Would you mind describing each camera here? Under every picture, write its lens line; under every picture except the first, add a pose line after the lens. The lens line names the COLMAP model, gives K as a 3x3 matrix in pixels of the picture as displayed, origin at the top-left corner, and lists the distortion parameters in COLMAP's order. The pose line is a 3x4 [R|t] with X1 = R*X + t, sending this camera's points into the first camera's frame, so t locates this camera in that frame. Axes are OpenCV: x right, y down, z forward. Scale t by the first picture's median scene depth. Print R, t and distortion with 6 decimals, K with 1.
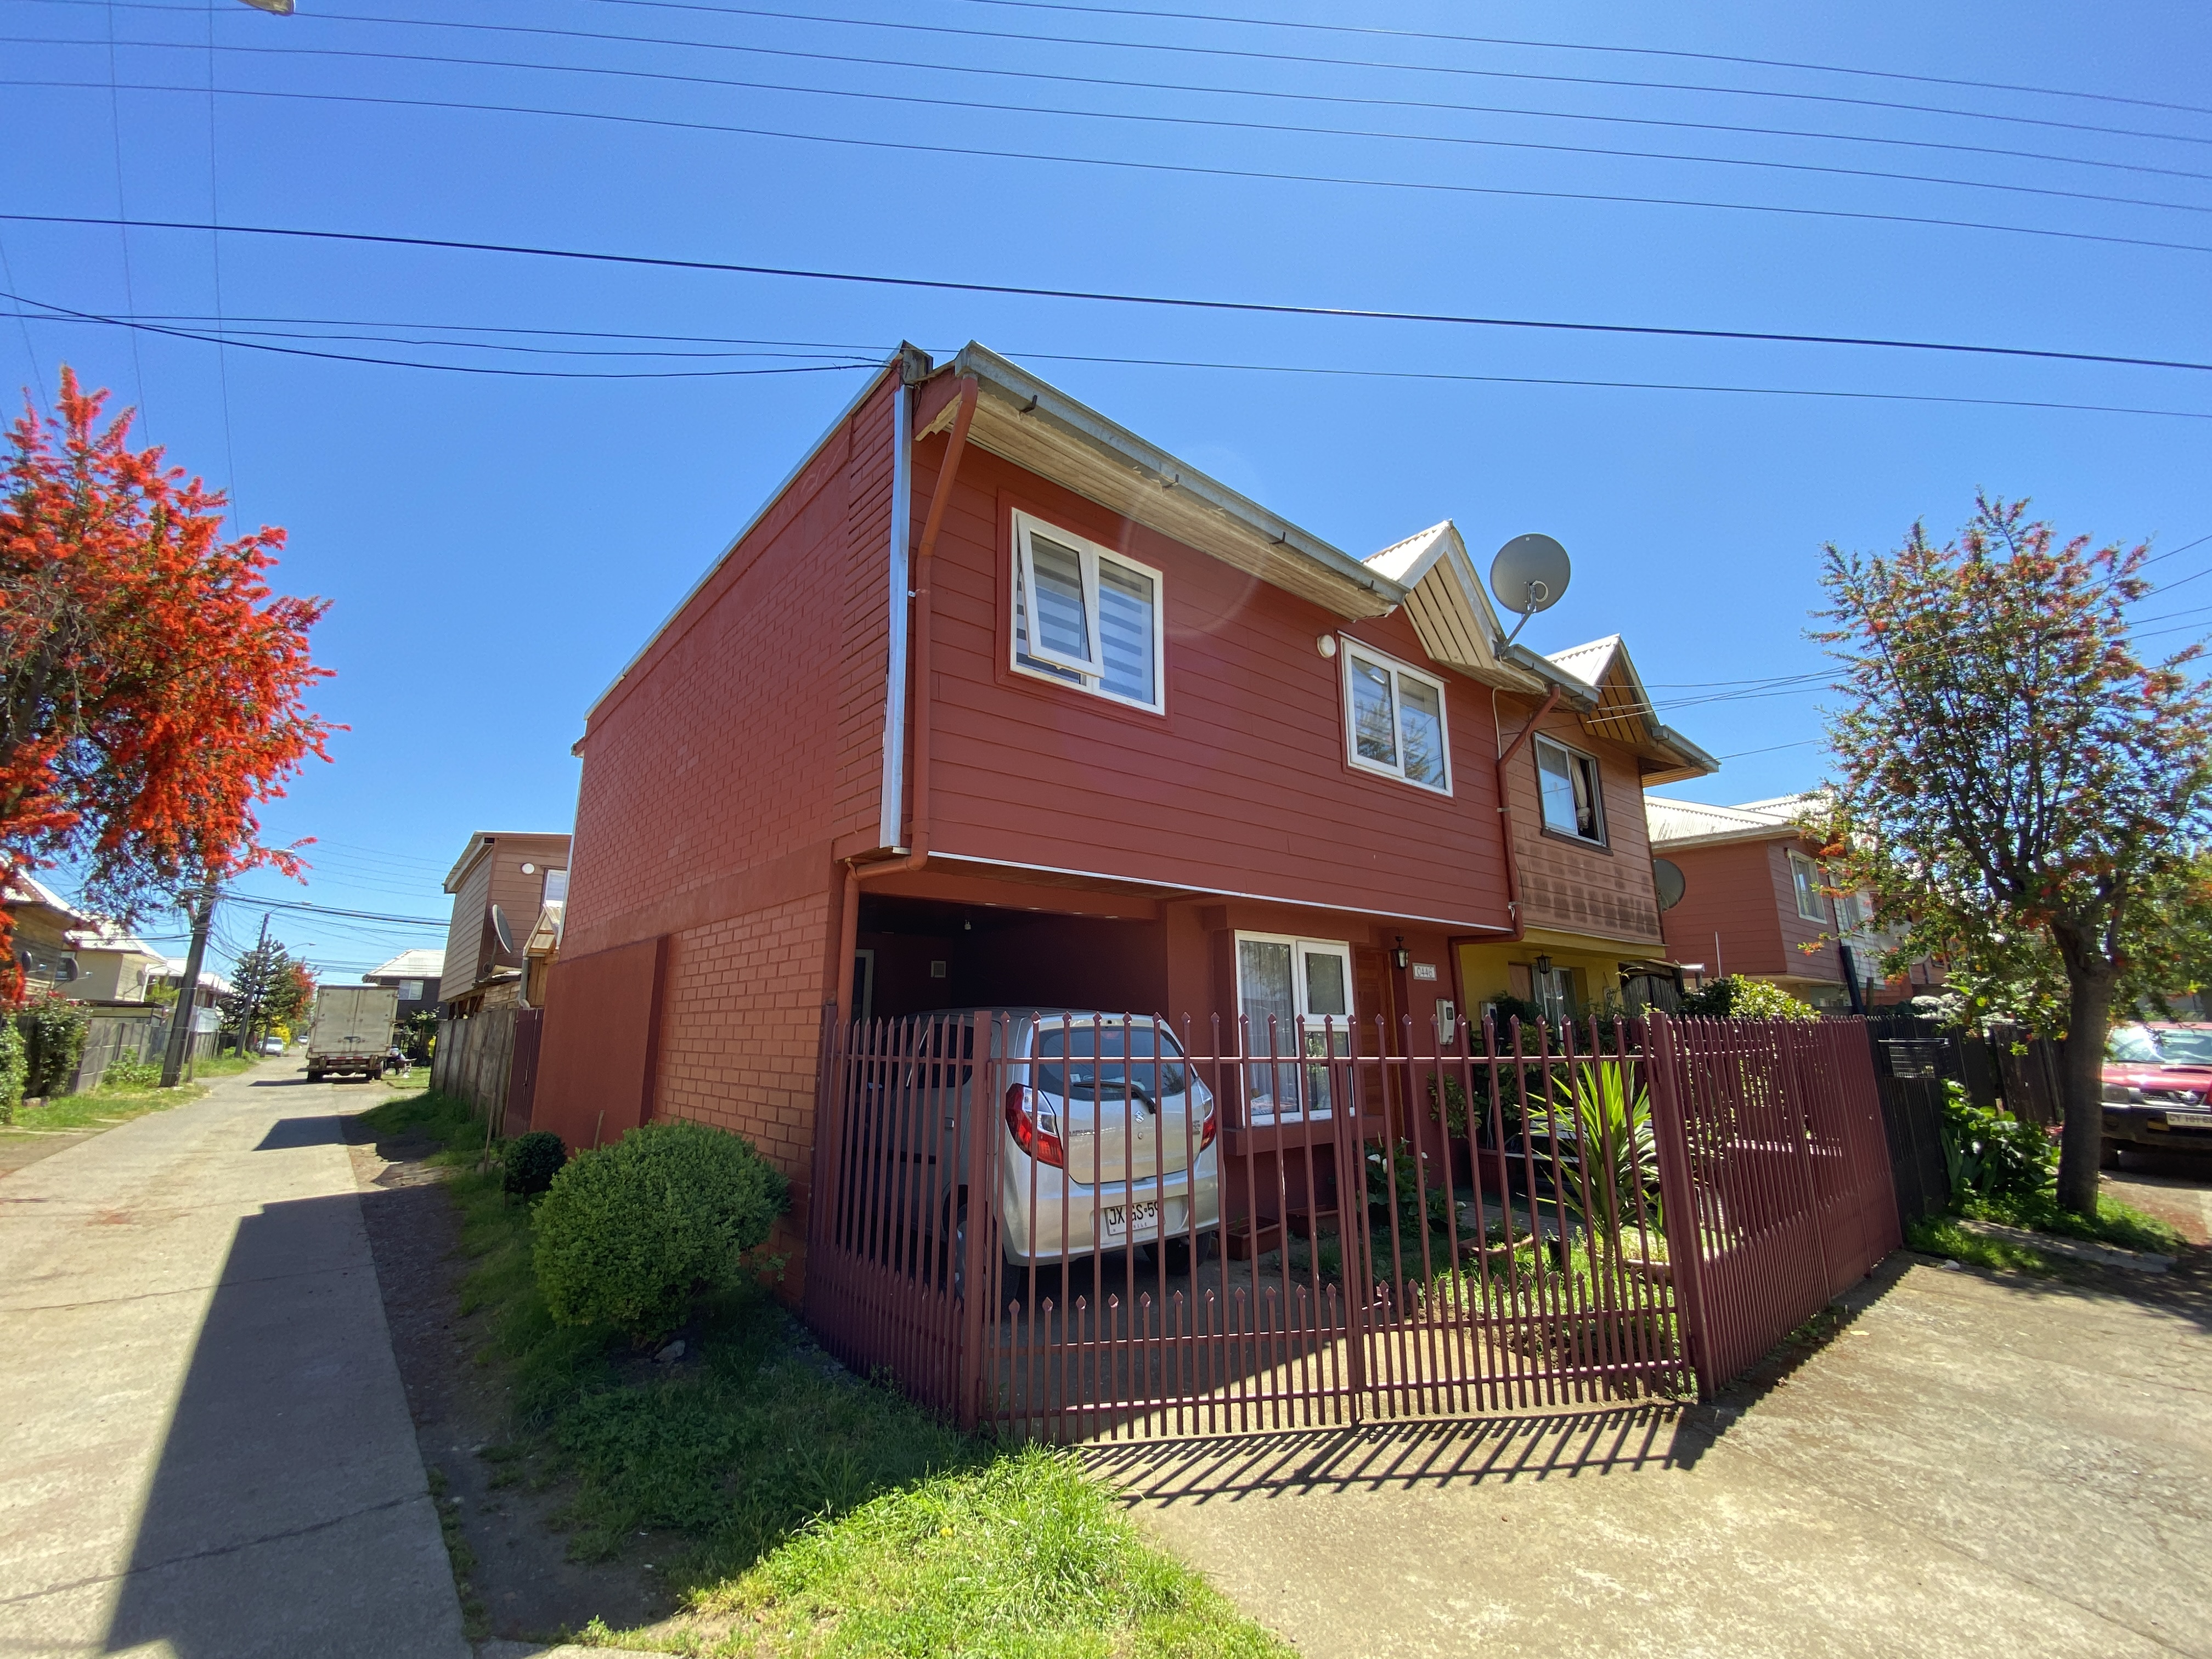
lens RADIAL K [[906.1, 0, 1101.2], [0, 906.1, 834.9], [0, 0, 1]] dist [0.012837, -0.018264]
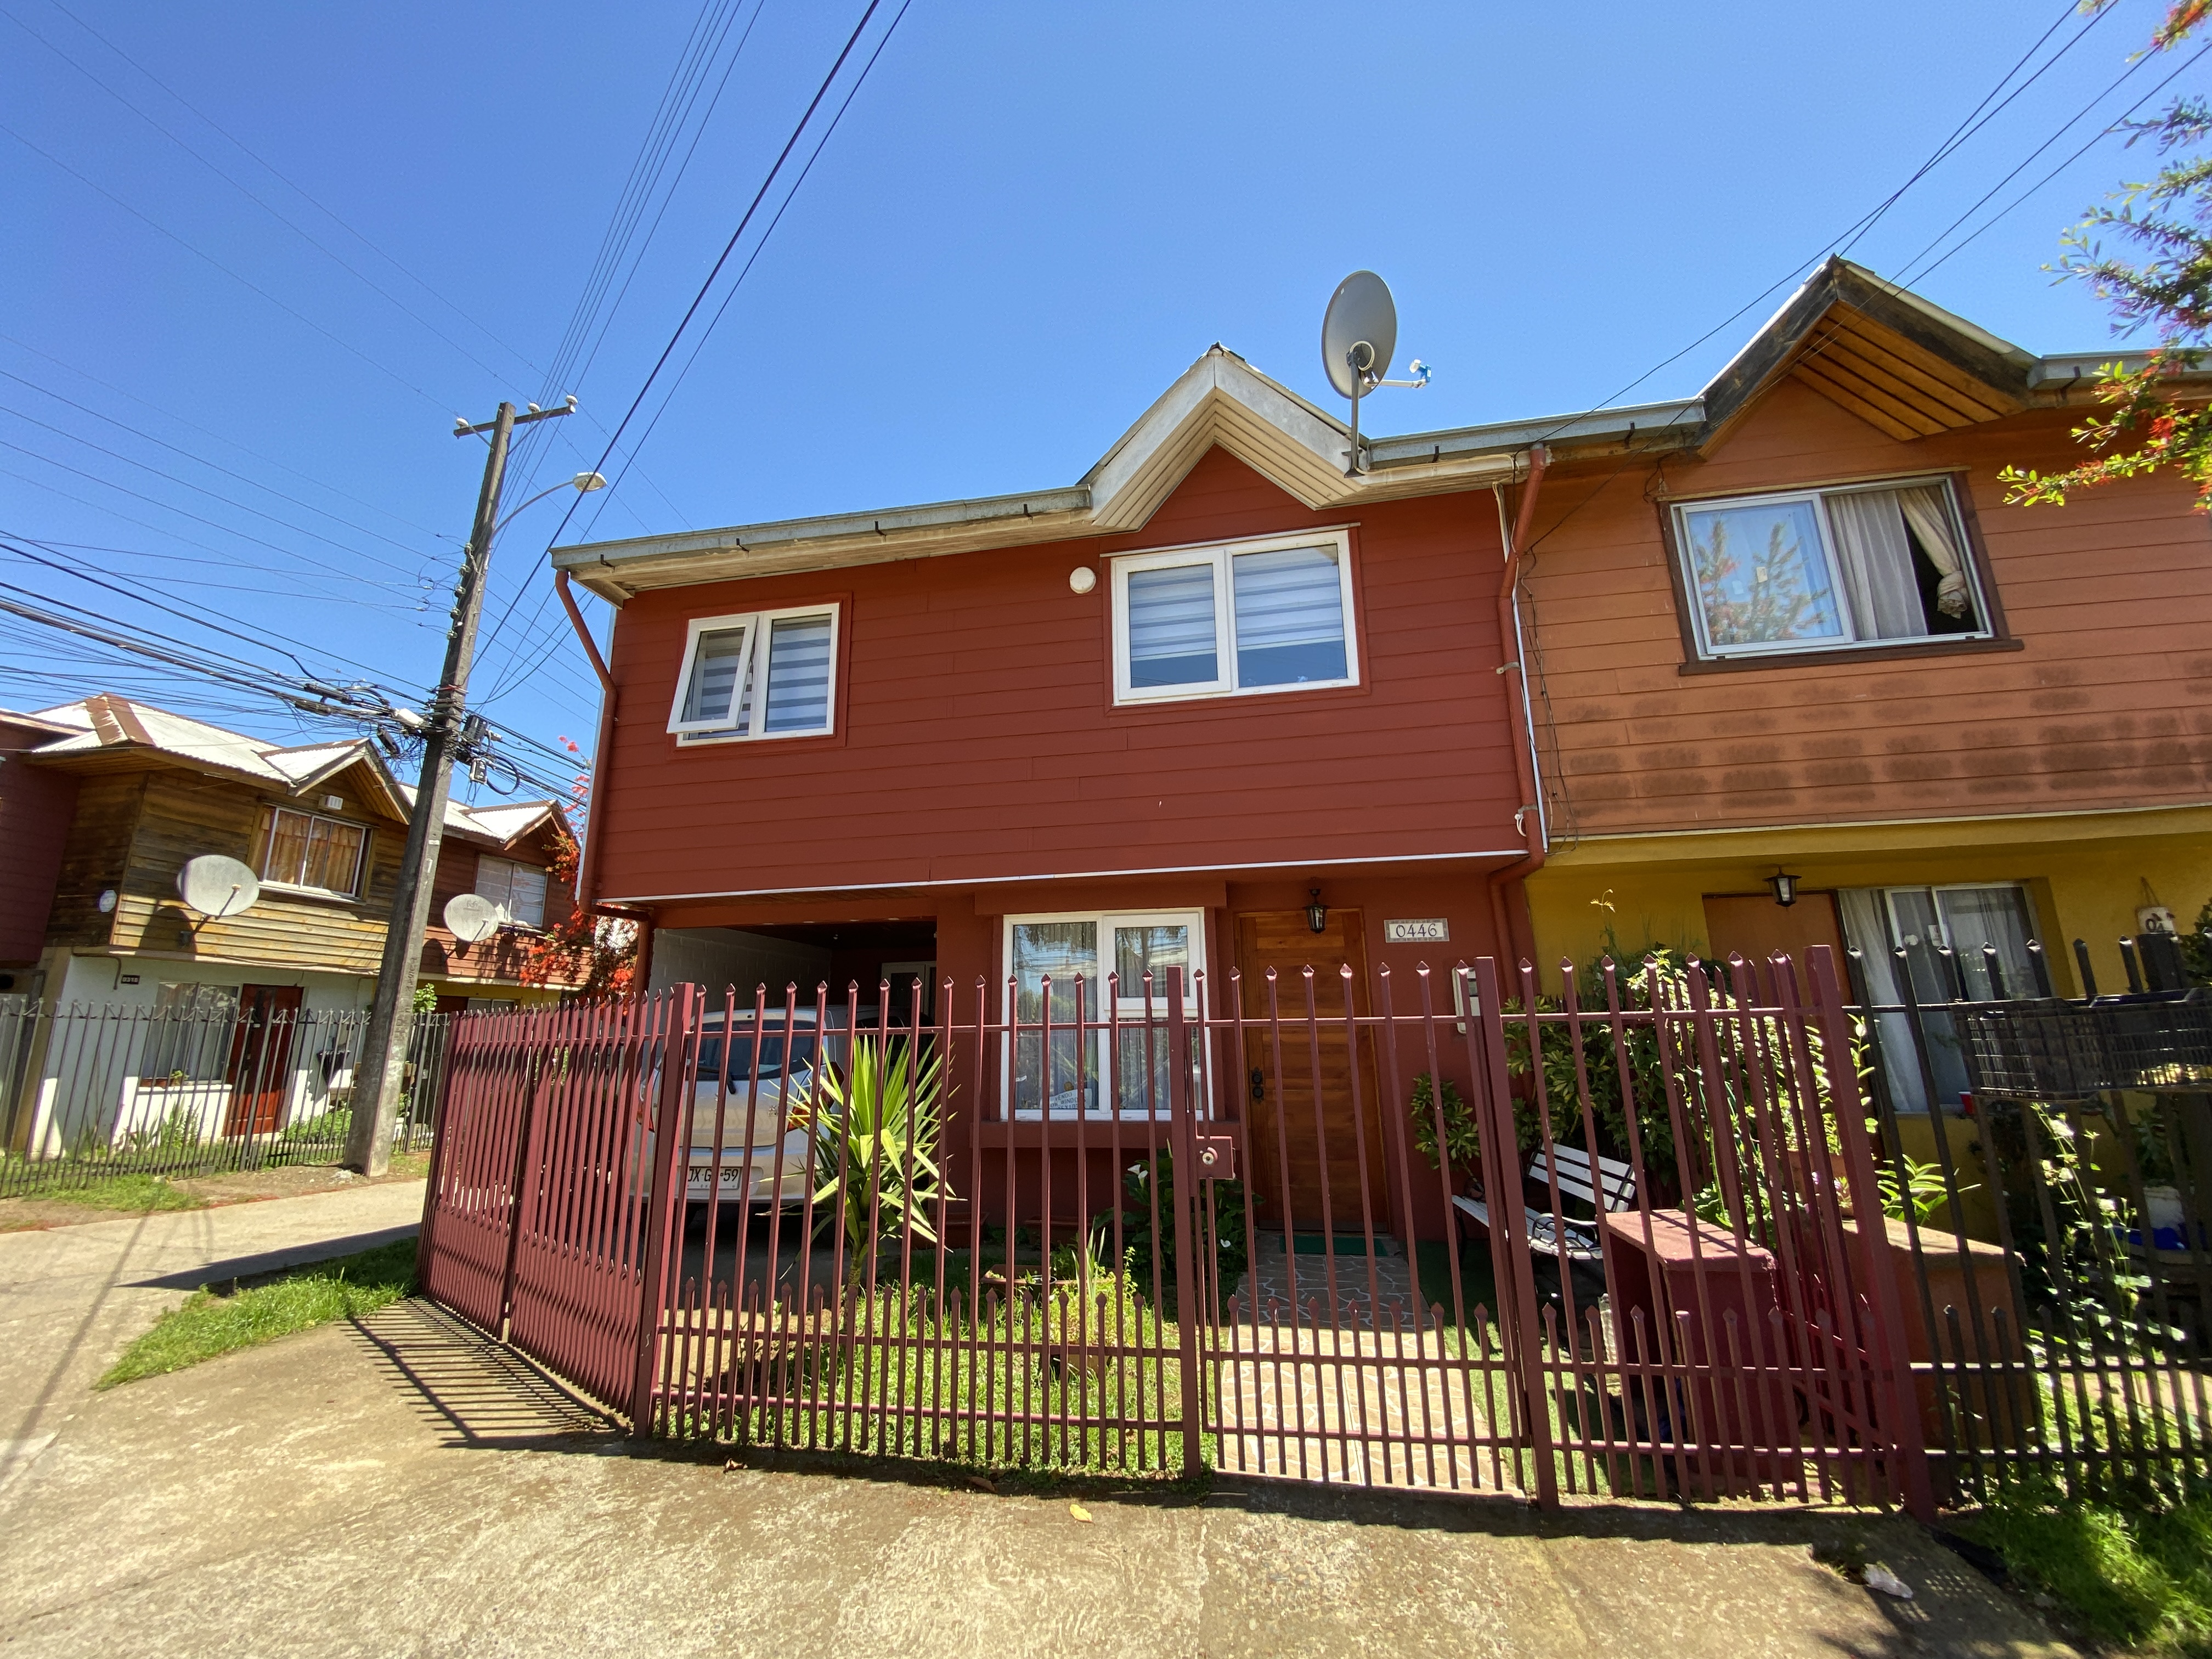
lens RADIAL K [[906.1, 0, 1101.2], [0, 906.1, 834.9], [0, 0, 1]] dist [0.012837, -0.018264]
pose [[0.633051, -0.179109, -0.753105, 1.014462], [0.173154, 0.980978, -0.087752, 0.132267], [0.754496, -0.074852, 0.652022, 0.489388]]
